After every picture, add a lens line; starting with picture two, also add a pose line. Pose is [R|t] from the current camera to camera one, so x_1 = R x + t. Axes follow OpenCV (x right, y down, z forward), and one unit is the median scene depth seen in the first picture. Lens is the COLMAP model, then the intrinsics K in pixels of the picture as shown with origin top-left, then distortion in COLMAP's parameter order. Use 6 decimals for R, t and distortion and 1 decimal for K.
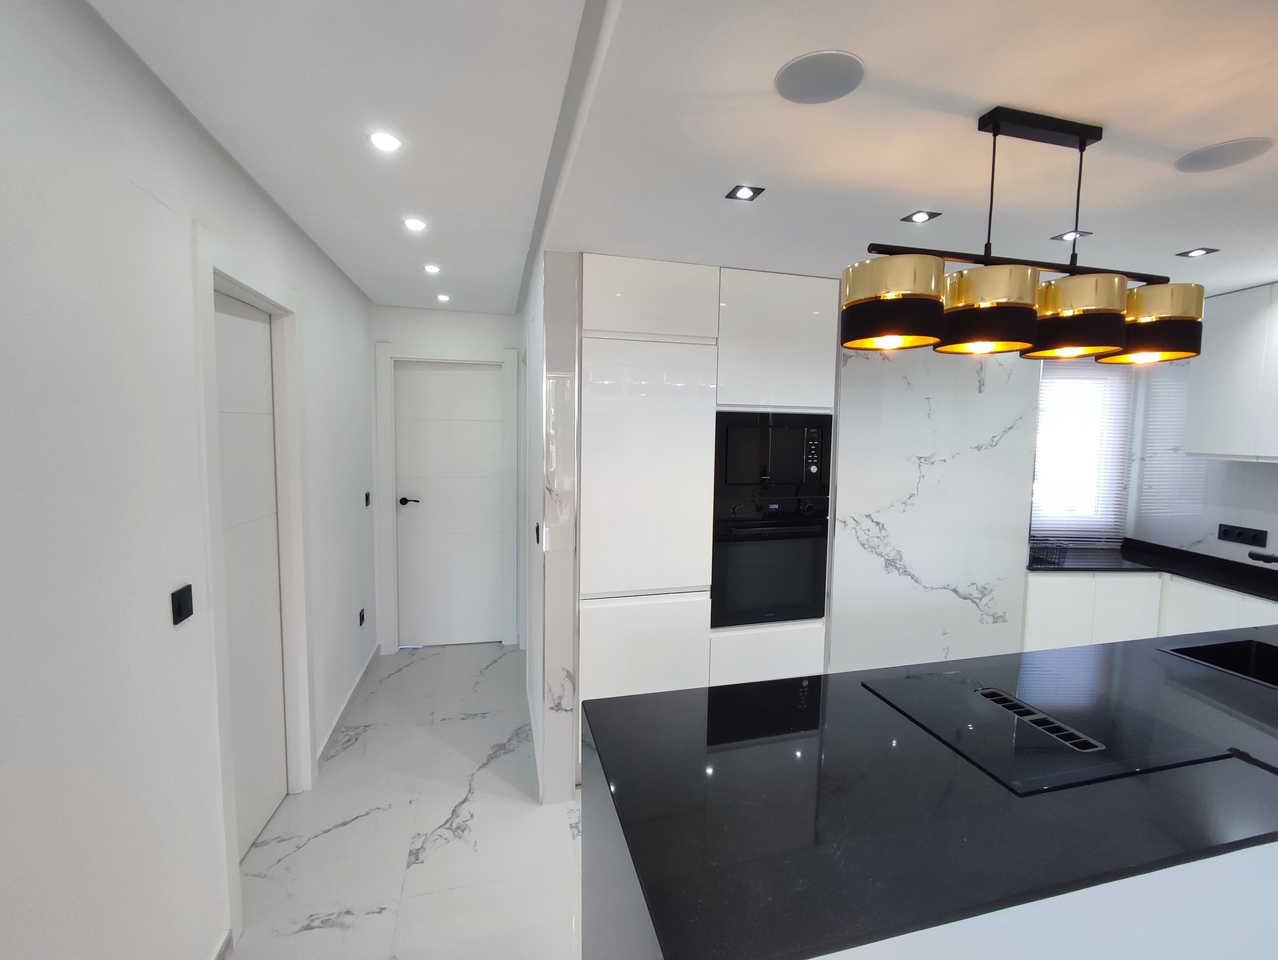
lens RADIAL K [[574.3, 0, 639.0], [0, 574.3, 480.0], [0, 0, 1]] dist [0.014323, -0.016058]
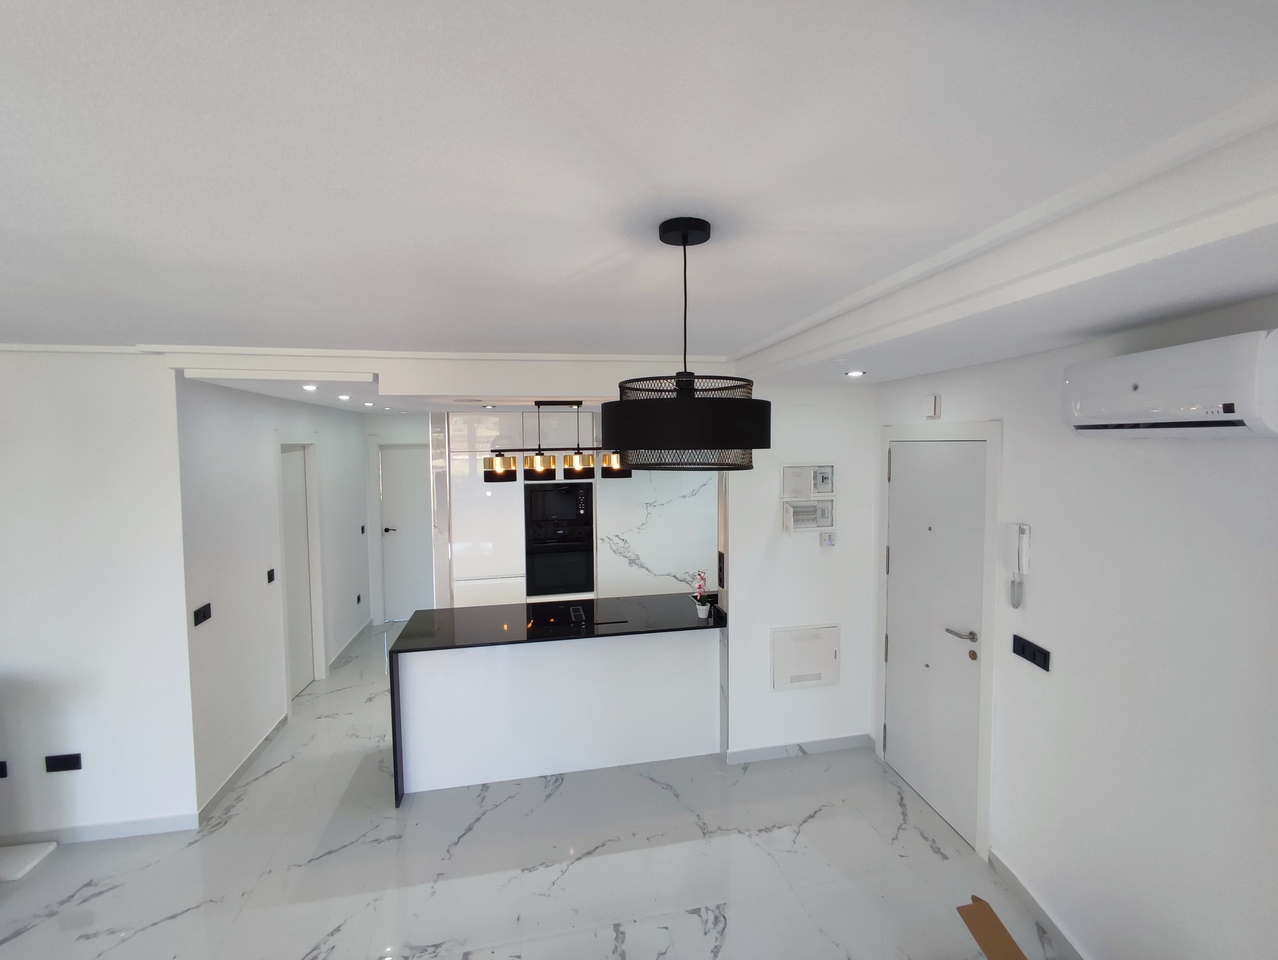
lens RADIAL K [[574.3, 0, 639.0], [0, 574.3, 480.0], [0, 0, 1]] dist [0.014323, -0.016058]
pose [[0.998077, -0.023300, -0.057441, 0.572443], [0.021794, 0.999406, -0.026713, -0.065837], [0.058029, 0.025410, 0.997991, -0.838183]]
